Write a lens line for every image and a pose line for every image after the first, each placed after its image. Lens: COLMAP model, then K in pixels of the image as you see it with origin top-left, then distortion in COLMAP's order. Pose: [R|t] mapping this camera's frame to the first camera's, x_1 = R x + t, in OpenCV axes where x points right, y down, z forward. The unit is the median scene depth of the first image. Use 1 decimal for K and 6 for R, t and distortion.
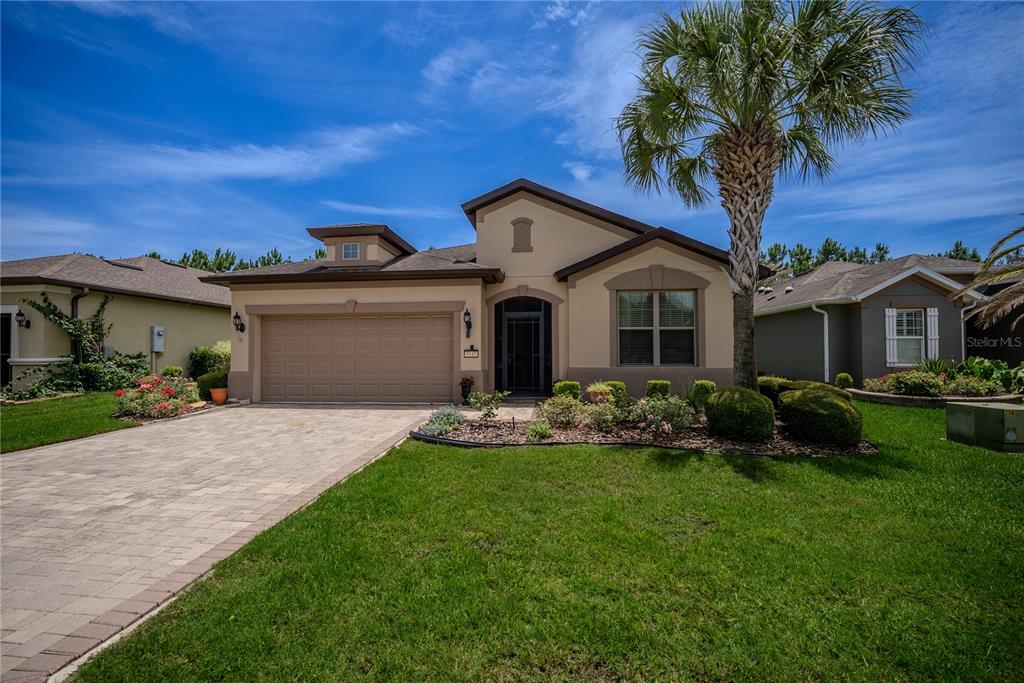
lens RADIAL K [[423.9, 0, 510.5], [0, 423.9, 344.4], [0, 0, 1]] dist [-0.001260, 0.000917]
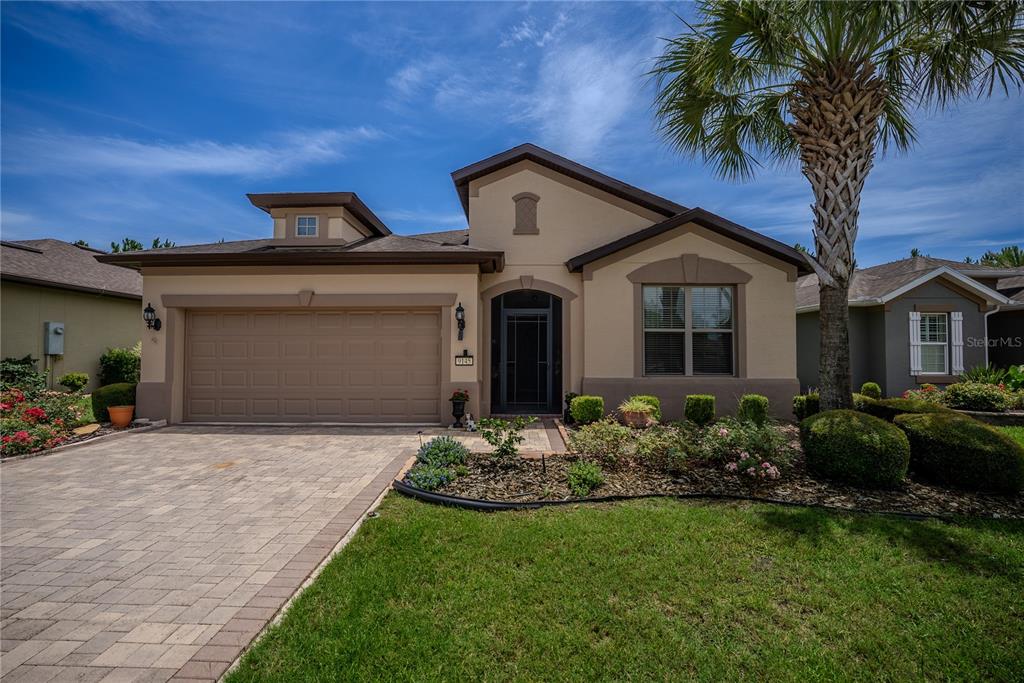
lens RADIAL K [[423.9, 0, 510.0], [0, 423.9, 342.9], [0, 0, 1]] dist [-0.001260, 0.000917]
pose [[0.996426, 0.007260, 0.084153, -0.073571], [-0.006524, 0.999938, -0.009012, -0.004473], [-0.084213, 0.008431, 0.996412, 0.206720]]
